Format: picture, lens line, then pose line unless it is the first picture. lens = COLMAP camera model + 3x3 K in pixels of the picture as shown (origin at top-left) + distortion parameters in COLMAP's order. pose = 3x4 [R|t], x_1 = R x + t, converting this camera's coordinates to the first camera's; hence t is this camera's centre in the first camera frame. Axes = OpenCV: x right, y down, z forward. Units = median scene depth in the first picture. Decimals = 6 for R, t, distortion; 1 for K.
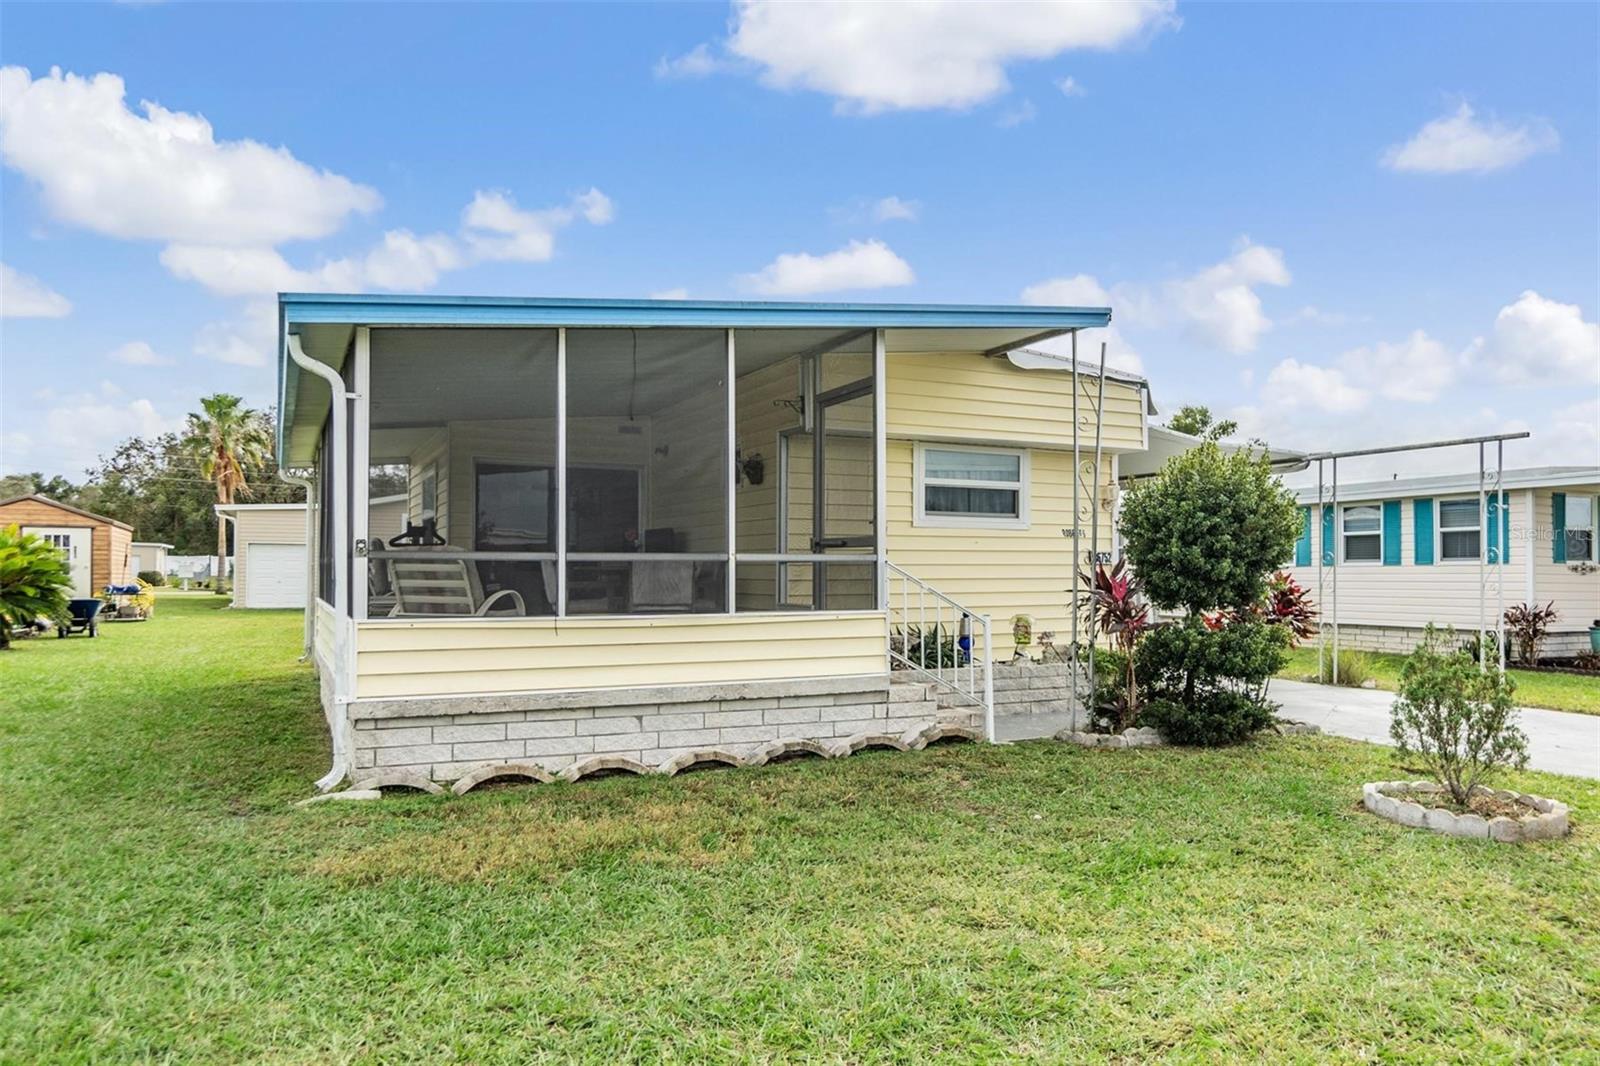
lens RADIAL K [[1064.4, 0, 800.0], [0, 1064.4, 533.0], [0, 0, 1]] dist [-0.002118, 0.000518]
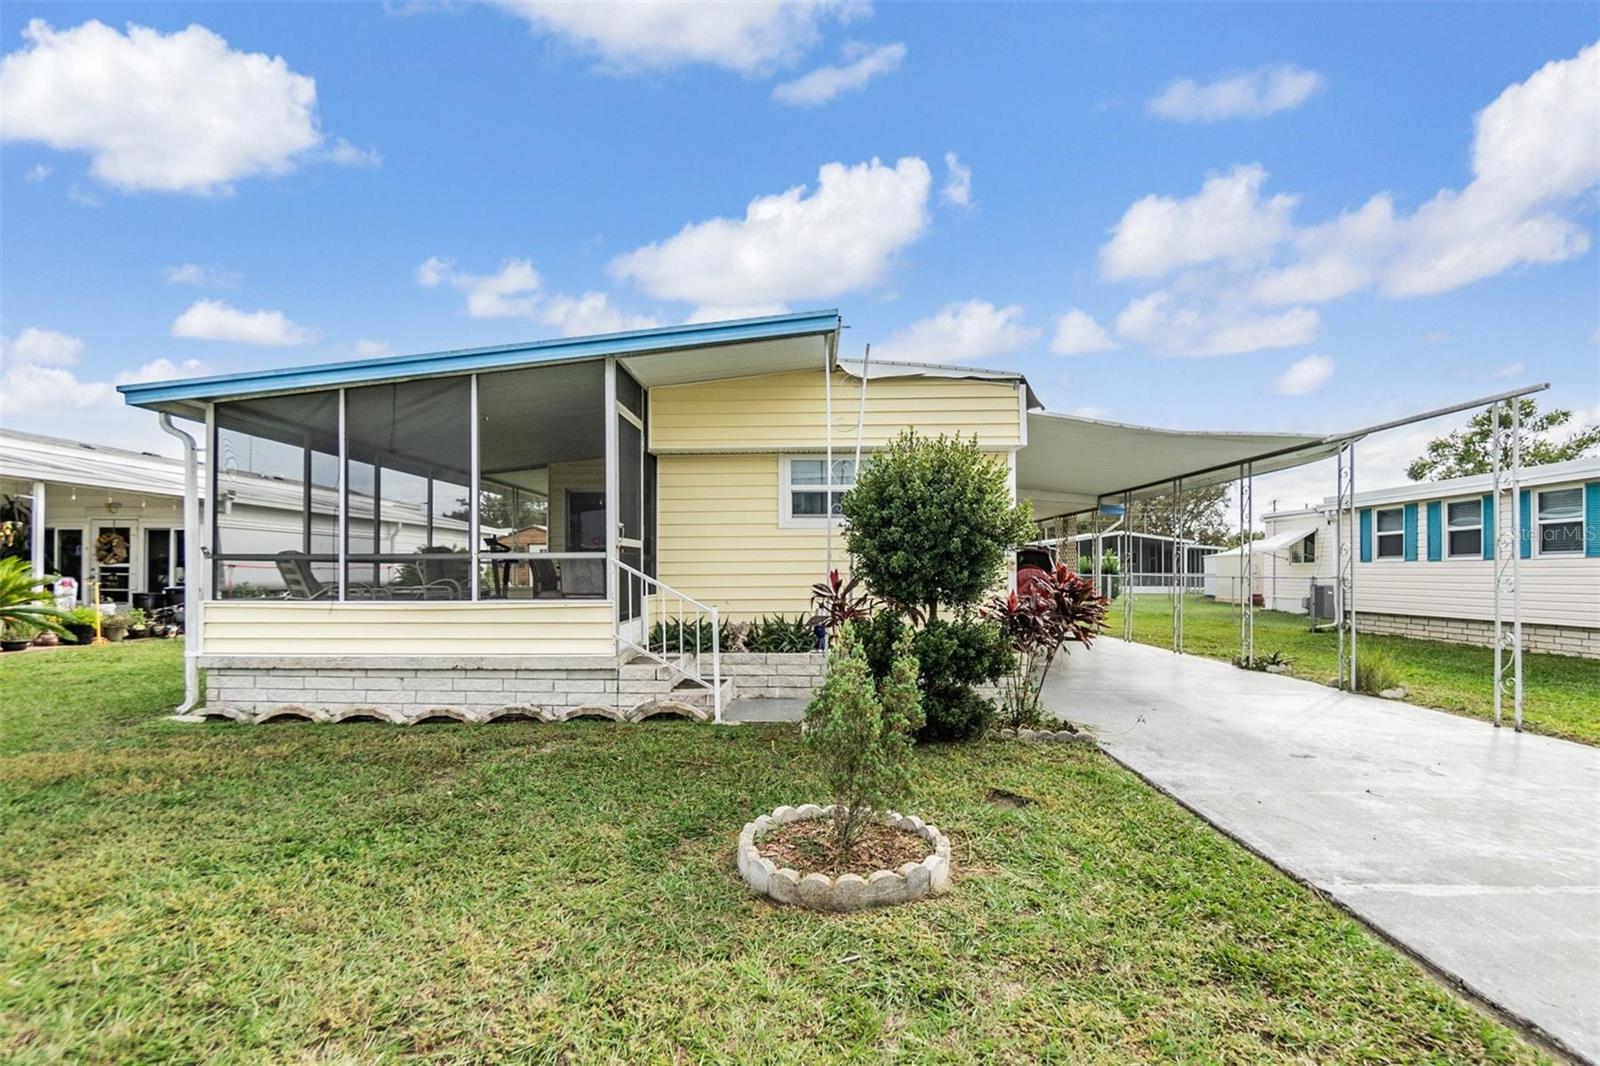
lens RADIAL K [[773.5, 0, 801.2], [0, 773.5, 544.4], [0, 0, 1]] dist [-0.006686, -0.000448]
pose [[0.881700, -0.021145, -0.471337, 0.654259], [0.021902, 0.999753, -0.003880, 0.019041], [0.471303, -0.006902, 0.881945, 0.346520]]
